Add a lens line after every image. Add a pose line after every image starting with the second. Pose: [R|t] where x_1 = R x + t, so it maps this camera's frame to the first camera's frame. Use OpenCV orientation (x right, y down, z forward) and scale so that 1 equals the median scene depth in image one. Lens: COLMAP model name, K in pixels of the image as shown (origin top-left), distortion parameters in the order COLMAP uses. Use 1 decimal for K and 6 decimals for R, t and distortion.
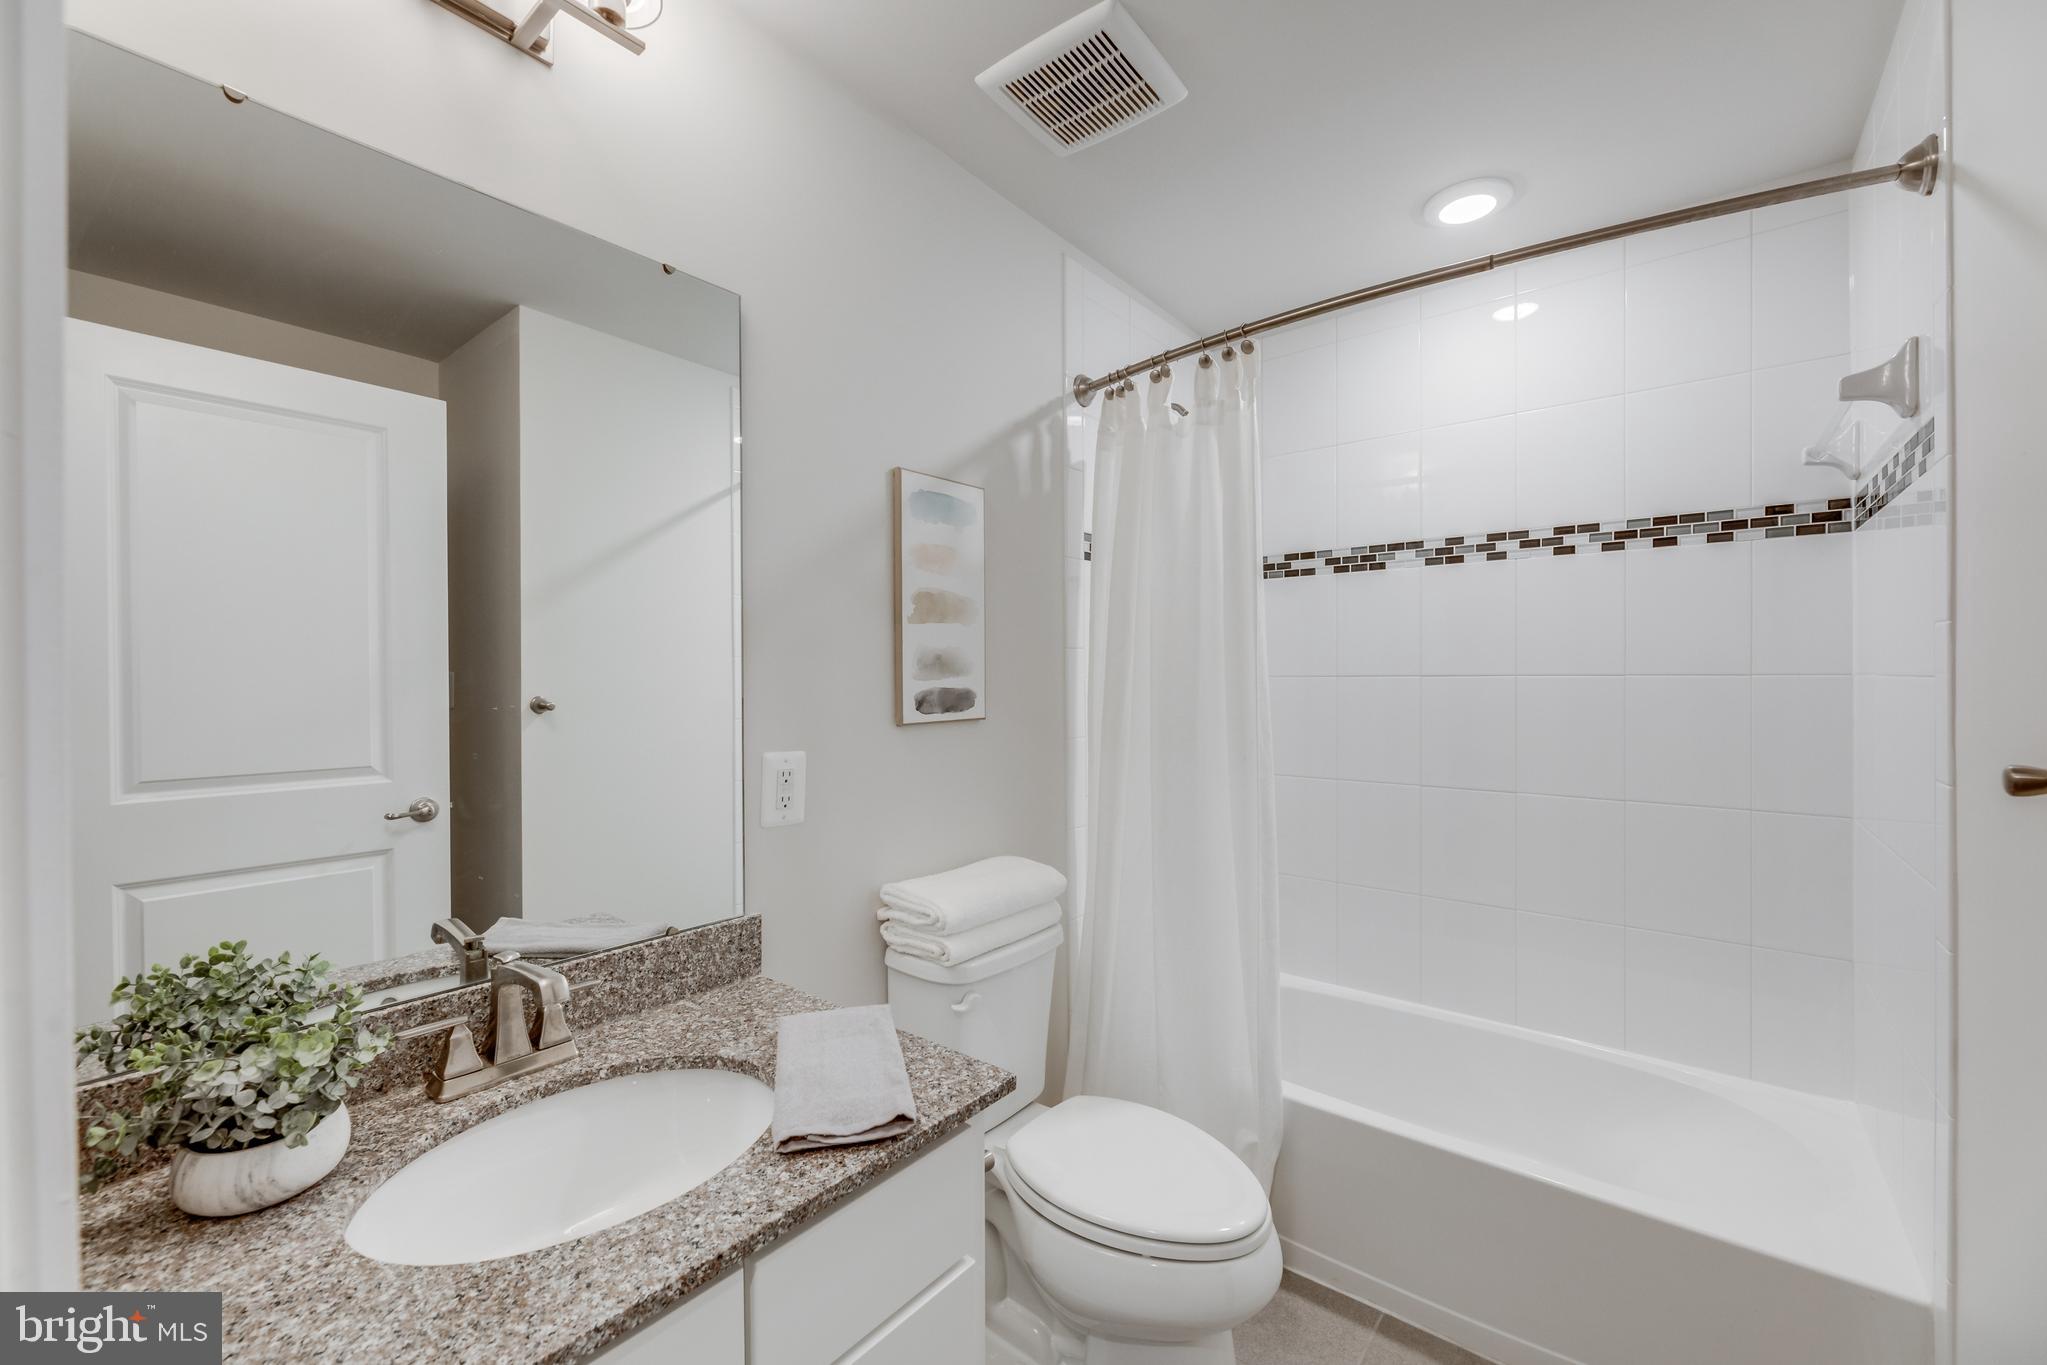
lens RADIAL K [[822.8, 0, 1017.7], [0, 822.8, 675.8], [0, 0, 1]] dist [0.000082, -0.000147]
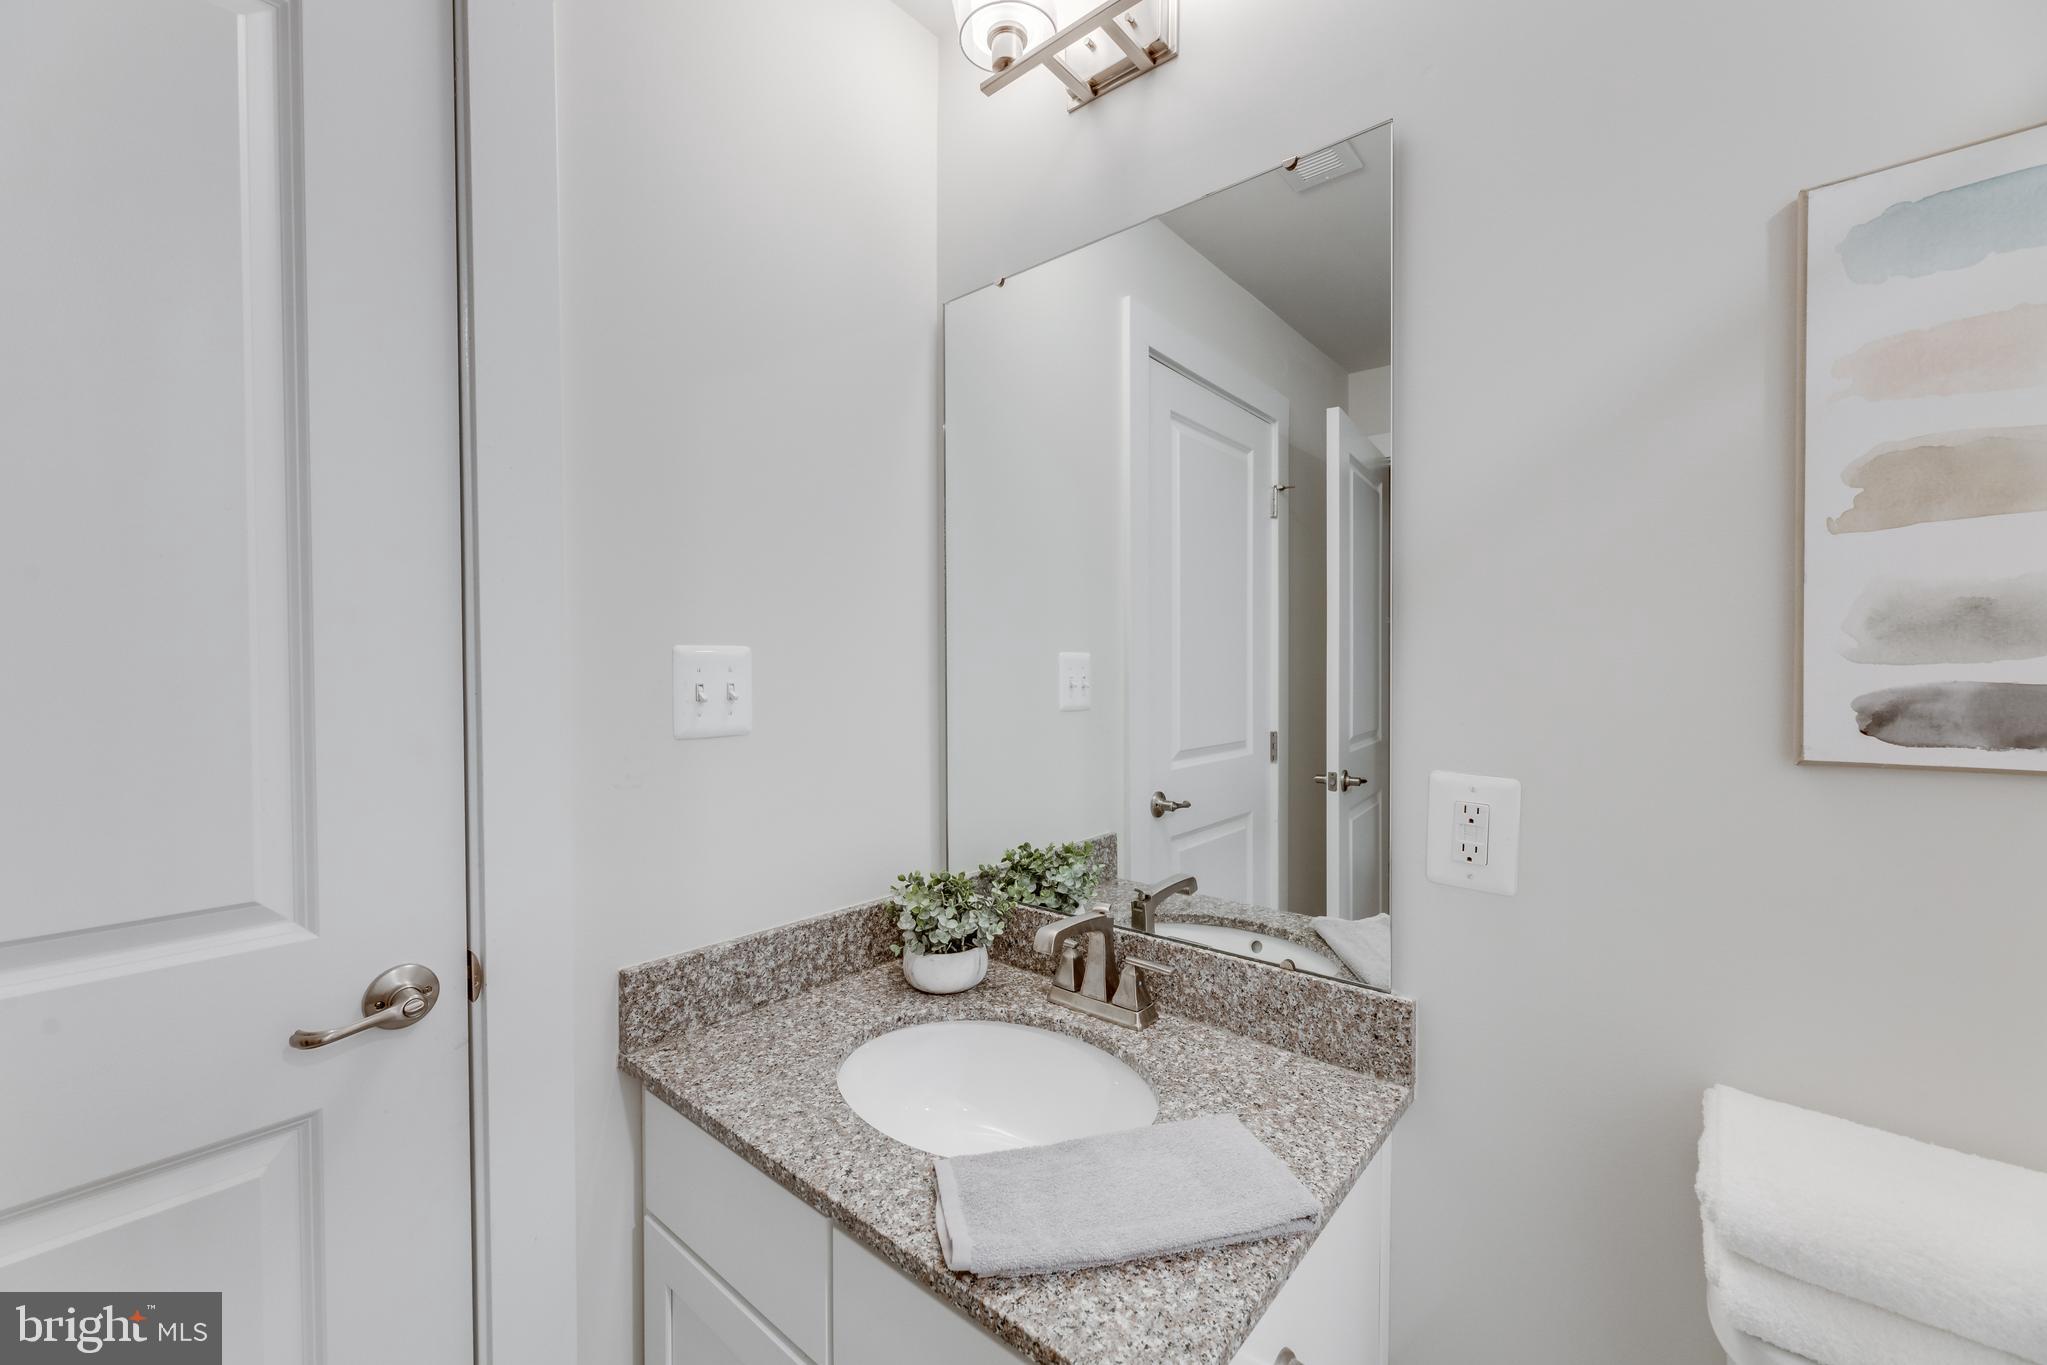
lens RADIAL K [[817.3, 0, 1025.3], [0, 817.3, 671.4], [0, 0, 1]] dist [0.000533, 0.000086]
pose [[-0.027455, 0.004212, -0.999614, 0.373009], [0.003596, 0.999985, 0.004114, 0.007226], [0.999617, -0.003482, -0.027470, 0.680041]]
